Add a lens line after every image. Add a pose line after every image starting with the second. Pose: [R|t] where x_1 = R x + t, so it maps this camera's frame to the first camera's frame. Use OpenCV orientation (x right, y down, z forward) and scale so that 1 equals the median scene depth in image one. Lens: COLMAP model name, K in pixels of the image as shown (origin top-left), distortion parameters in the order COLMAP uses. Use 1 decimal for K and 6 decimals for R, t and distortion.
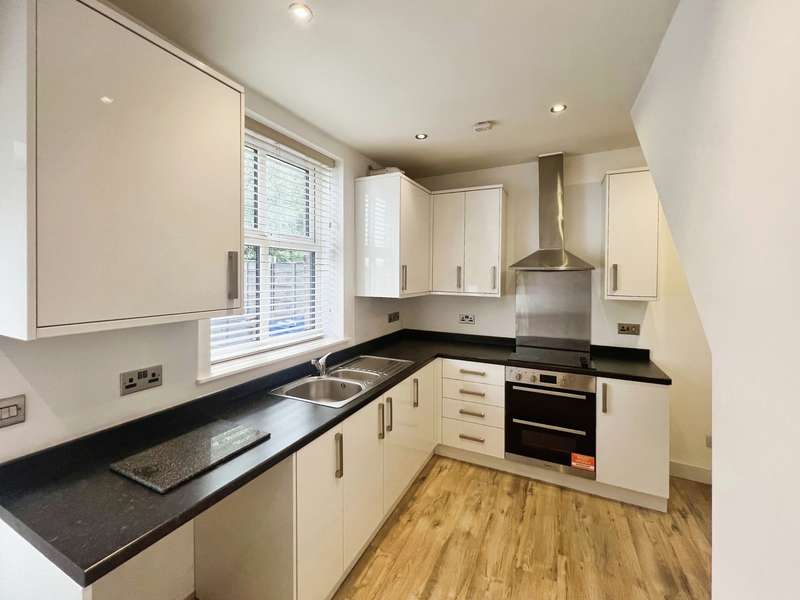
lens RADIAL K [[332.7, 0, 400.8], [0, 332.7, 272.8], [0, 0, 1]] dist [-0.000255, 0.000005]
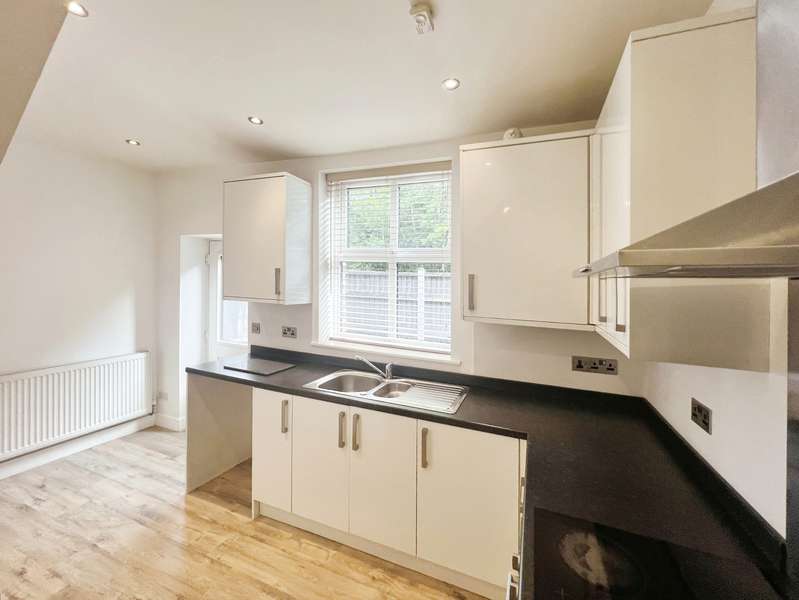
lens RADIAL K [[329.0, 0, 399.5], [0, 329.0, 300.0], [0, 0, 1]] dist [0.000637, -0.000048]
pose [[0.066357, 0.043290, -0.996856, 0.722905], [-0.032302, 0.998628, 0.041217, 0.011532], [0.997273, 0.029465, 0.067664, 0.869918]]
